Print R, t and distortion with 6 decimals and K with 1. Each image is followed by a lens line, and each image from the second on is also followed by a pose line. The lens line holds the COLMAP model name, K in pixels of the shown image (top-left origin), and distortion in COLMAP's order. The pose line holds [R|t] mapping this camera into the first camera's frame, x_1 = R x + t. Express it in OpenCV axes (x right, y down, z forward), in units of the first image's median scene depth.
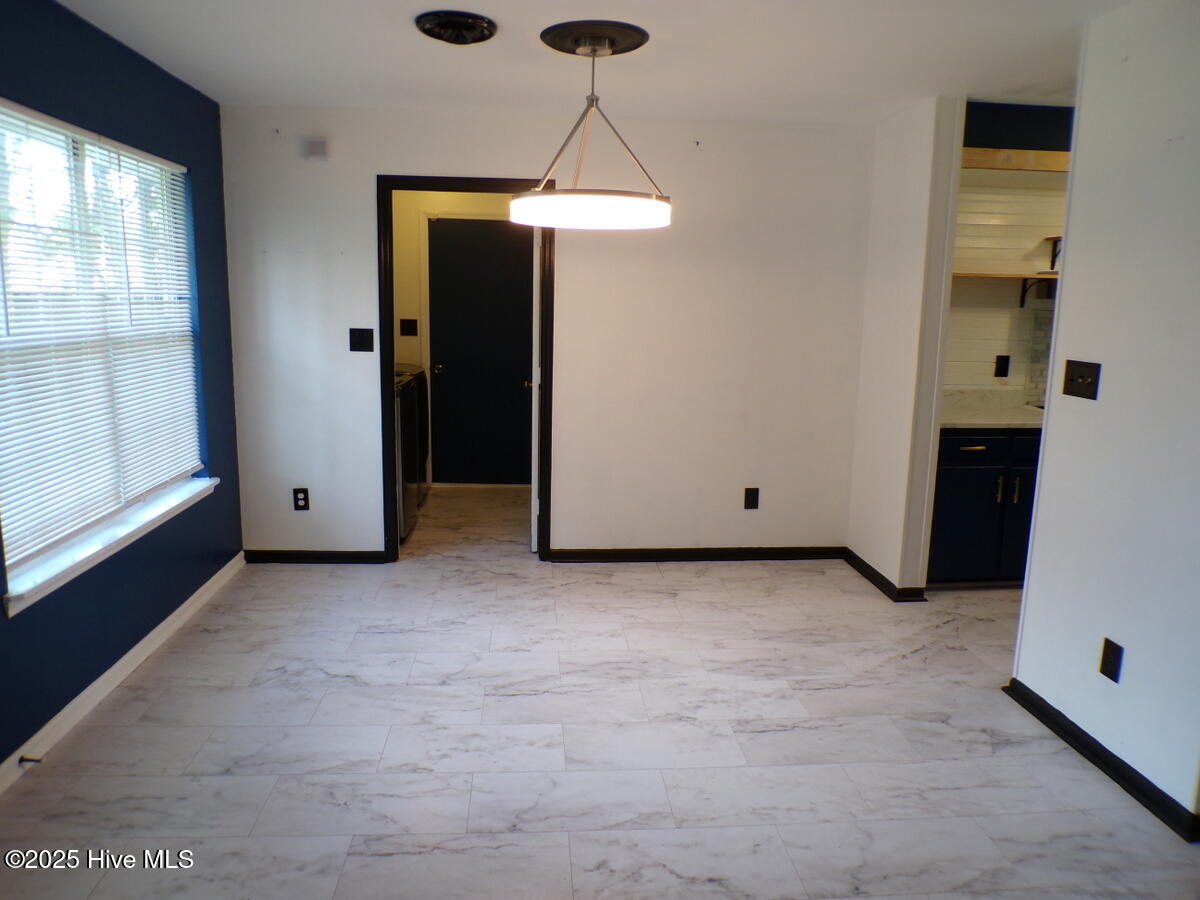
lens RADIAL K [[811.9, 0, 593.5], [0, 811.9, 439.2], [0, 0, 1]] dist [0.003909, 0.005650]
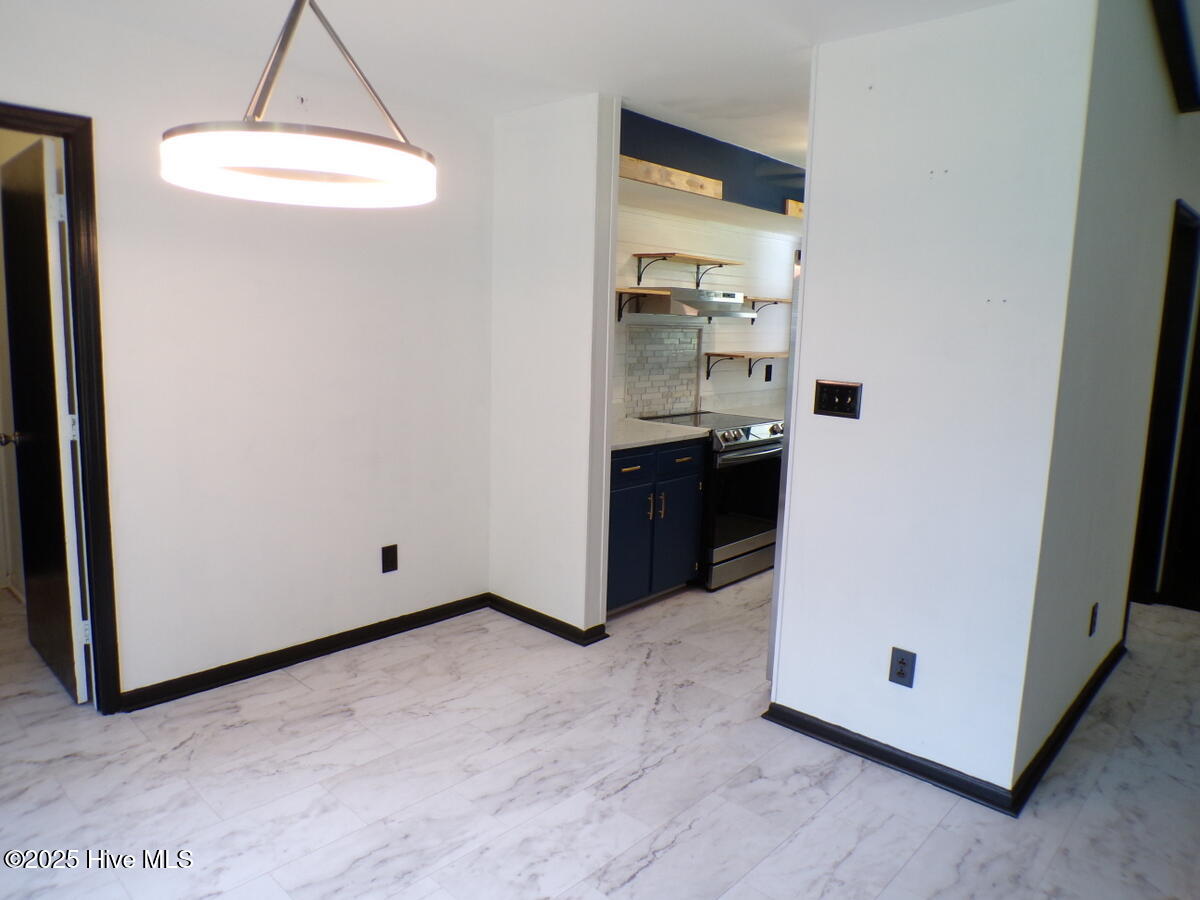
lens RADIAL K [[809.2, 0, 600.0], [0, 809.2, 450.0], [0, 0, 1]] dist [-0.054783, 0.028971]
pose [[0.742344, -0.097469, 0.662891, -0.202648], [0.093917, 0.994732, 0.041088, -0.056265], [-0.663404, 0.031755, 0.747587, 0.324022]]
